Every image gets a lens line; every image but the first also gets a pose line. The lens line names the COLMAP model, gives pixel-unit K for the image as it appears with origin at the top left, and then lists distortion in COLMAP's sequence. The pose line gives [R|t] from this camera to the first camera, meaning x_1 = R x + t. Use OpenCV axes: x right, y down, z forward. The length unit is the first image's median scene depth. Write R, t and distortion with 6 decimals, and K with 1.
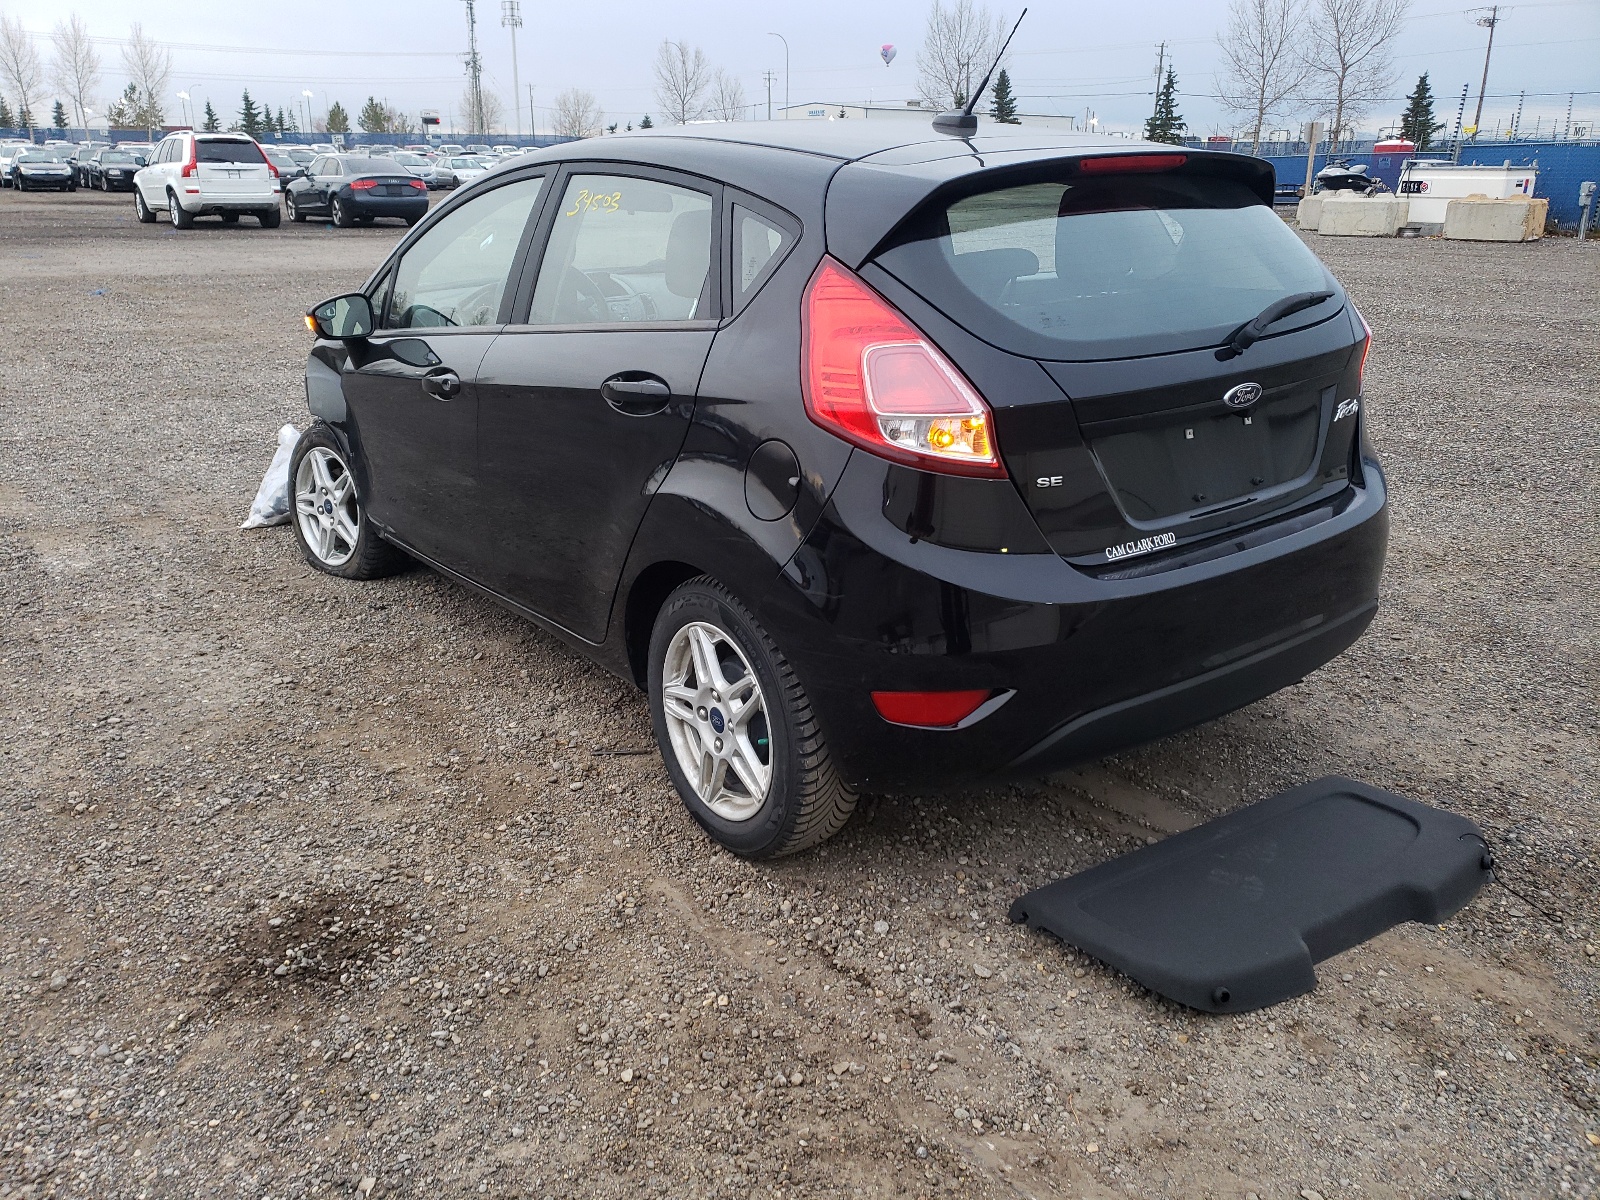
lens RADIAL K [[1230.7, 0, 800.0], [0, 1230.7, 600.0], [0, 0, 1]] dist [0.018697, 0.000789]
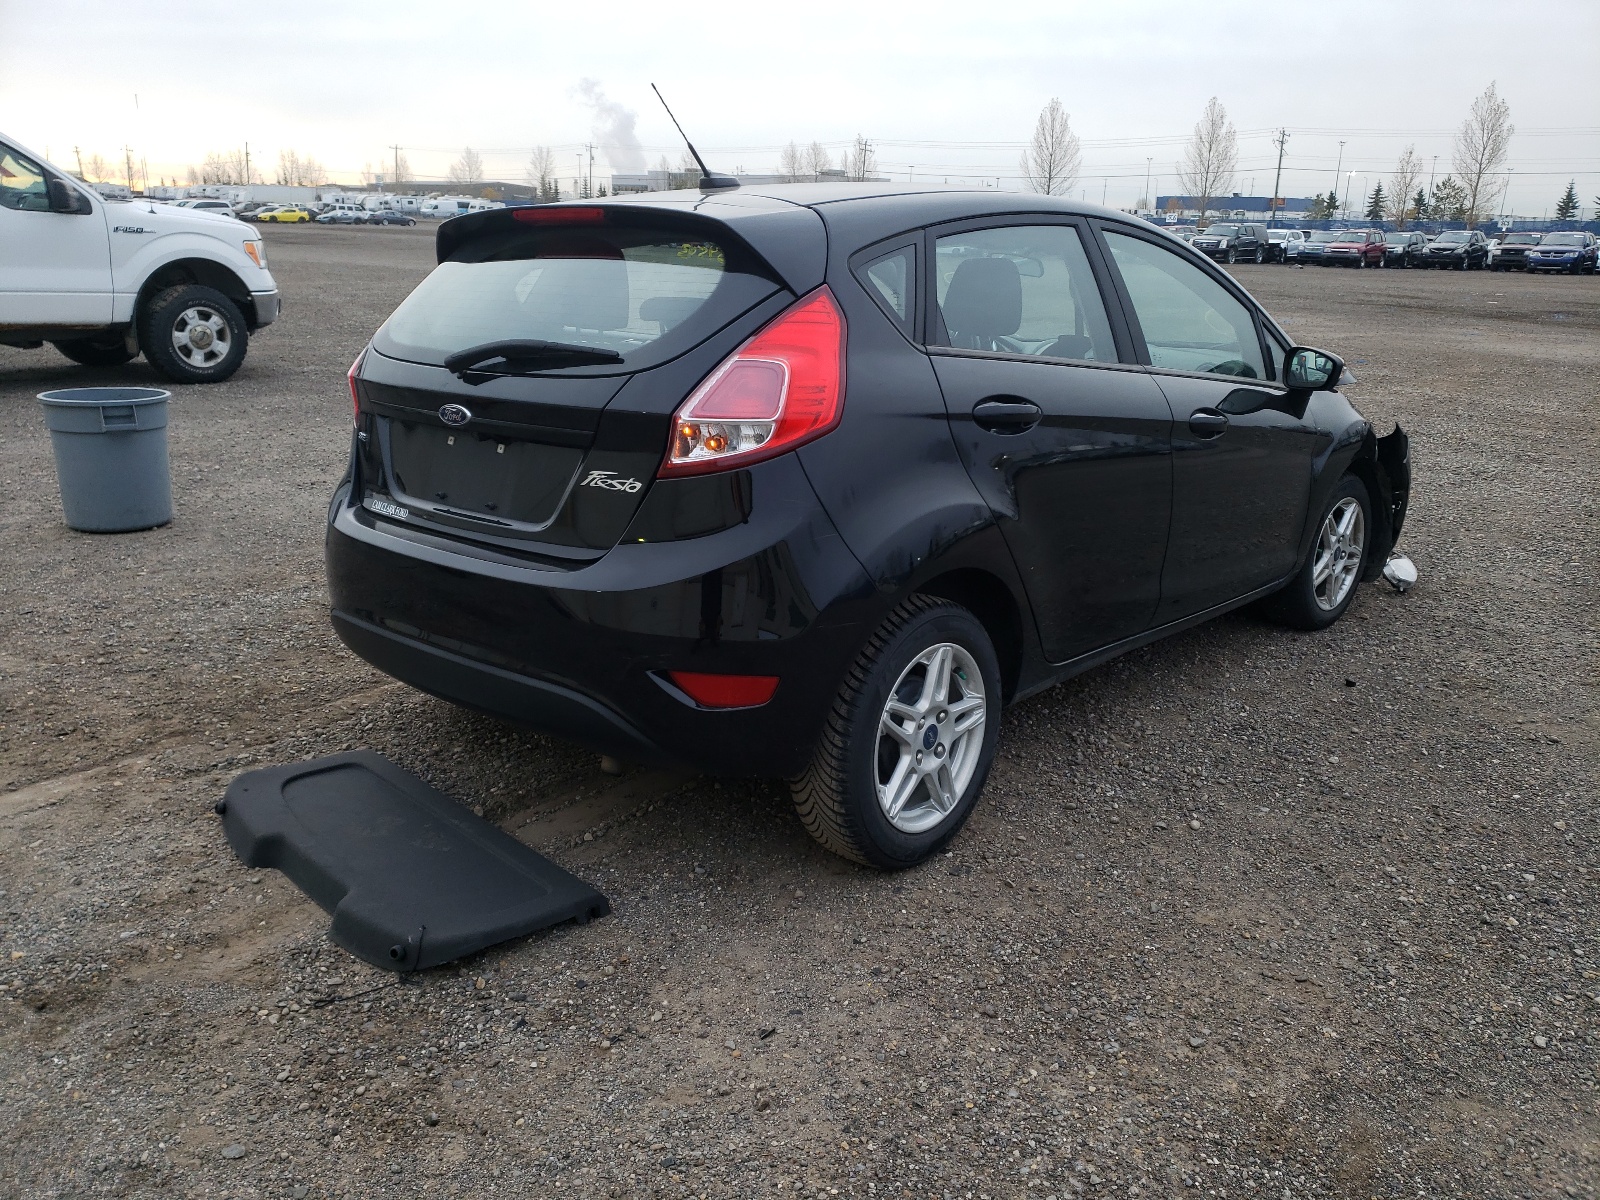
lens RADIAL K [[1230.7, 0, 800.0], [0, 1230.7, 600.0], [0, 0, 1]] dist [0.018697, 0.000789]
pose [[0.234303, 0.296127, -0.925965, 1.499836], [-0.327853, 0.920750, 0.211501, -0.345886], [0.915213, 0.254025, 0.312820, 0.981606]]
